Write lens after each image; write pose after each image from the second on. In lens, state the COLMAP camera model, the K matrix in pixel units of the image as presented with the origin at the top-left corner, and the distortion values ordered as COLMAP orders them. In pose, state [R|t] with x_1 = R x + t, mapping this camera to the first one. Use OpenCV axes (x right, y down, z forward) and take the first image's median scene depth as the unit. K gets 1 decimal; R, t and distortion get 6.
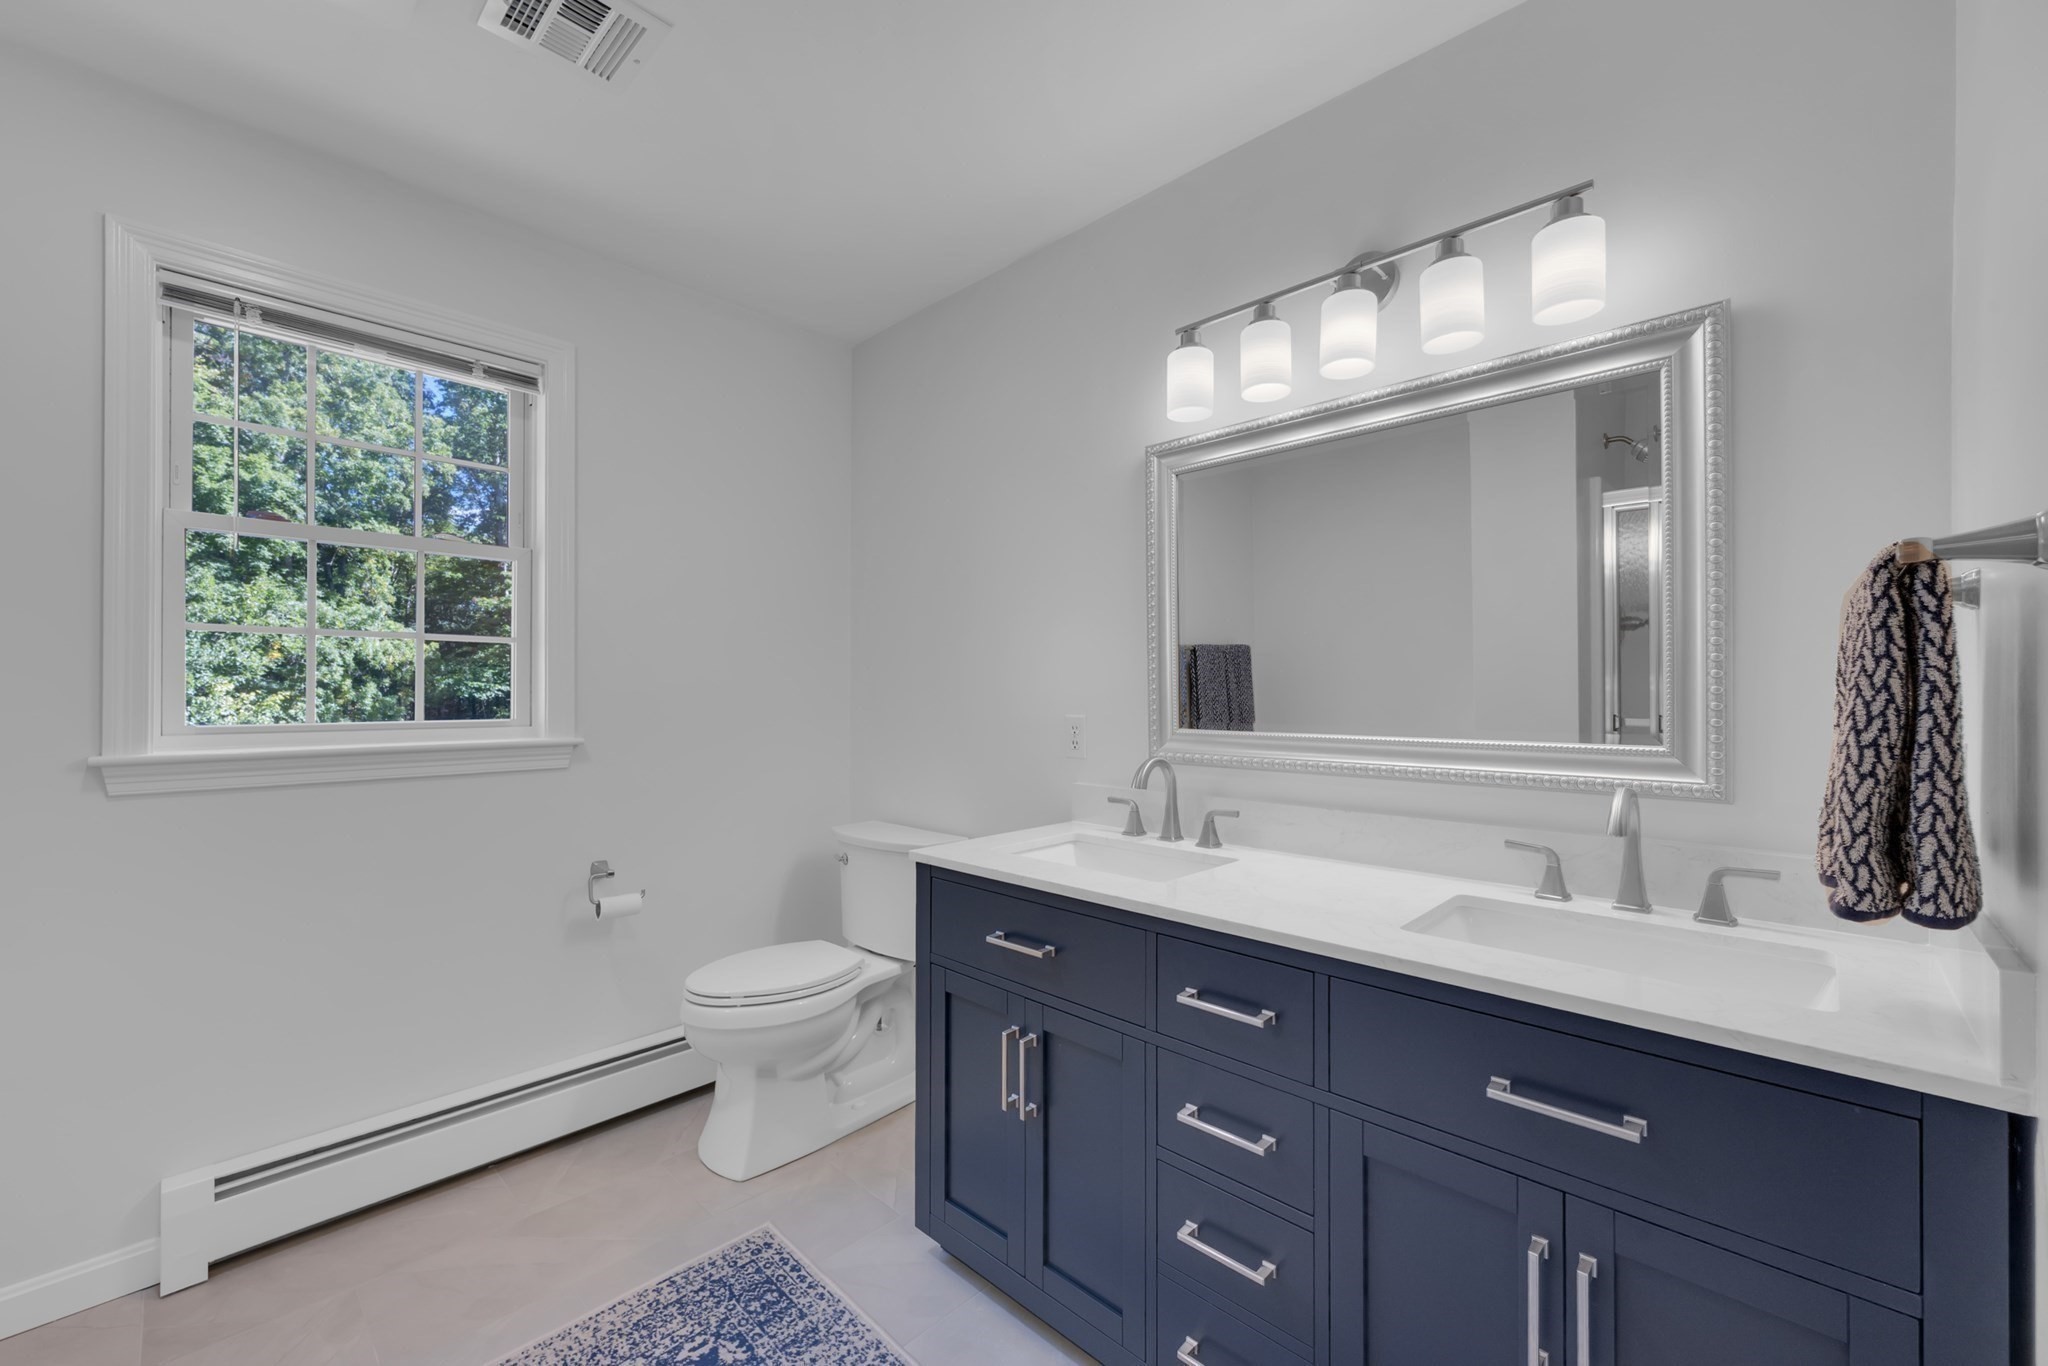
lens RADIAL K [[809.9, 0, 1014.2], [0, 809.9, 675.3], [0, 0, 1]] dist [-0.002170, -0.000156]
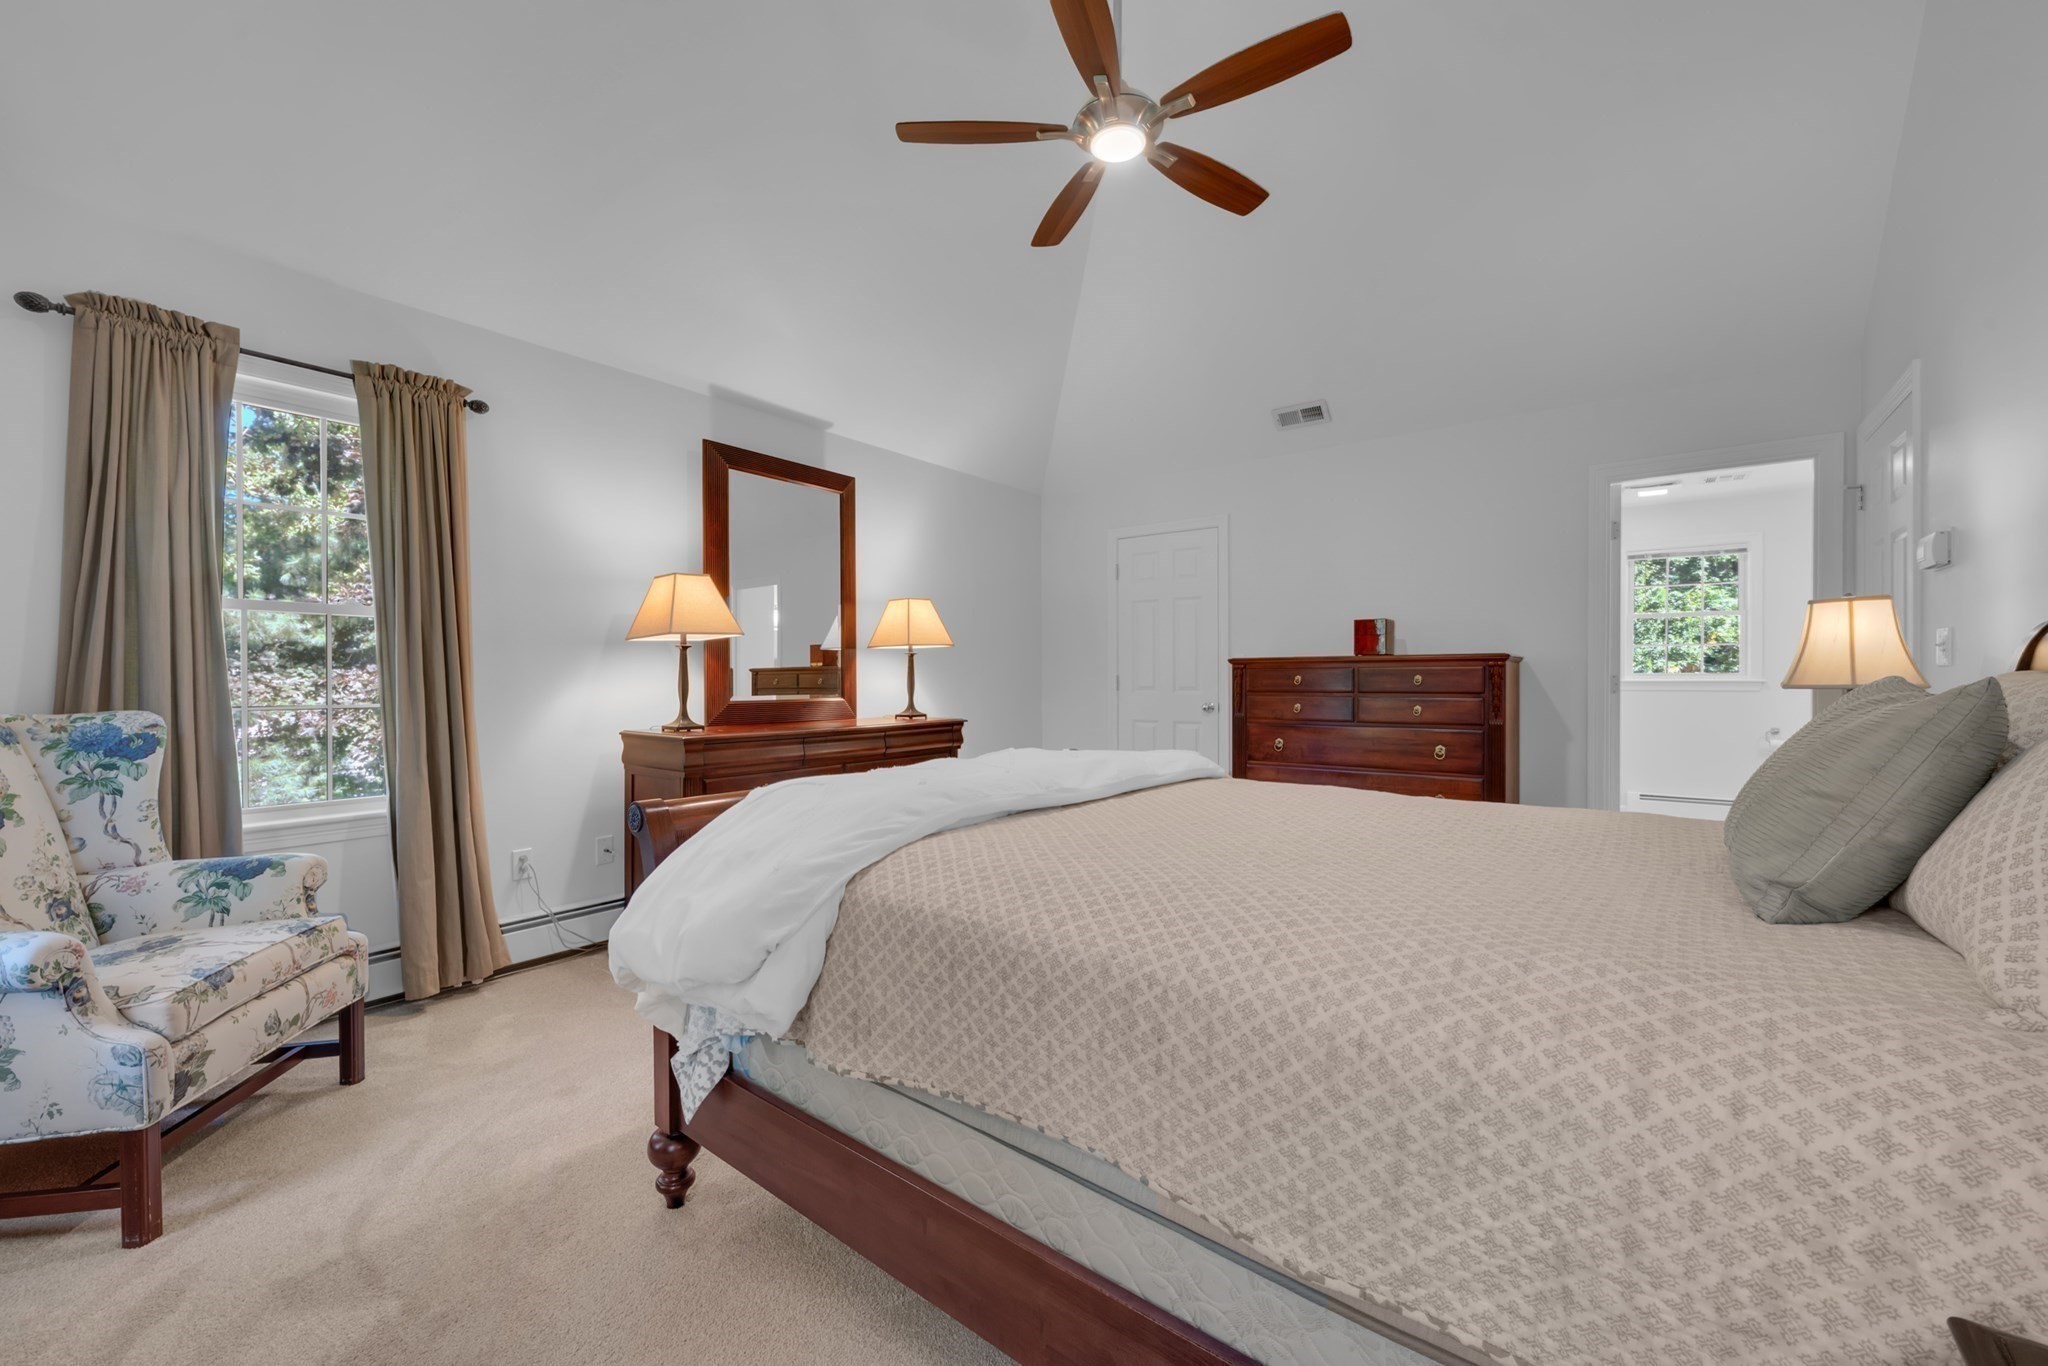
lens RADIAL K [[806.8, 0, 1027.1], [0, 806.8, 690.0], [0, 0, 1]] dist [0.008486, -0.000027]
pose [[0.115202, 0.019005, -0.993160, 0.217990], [0.017092, 0.999631, 0.021111, 0.001801], [0.993195, -0.019407, 0.114835, -0.202903]]
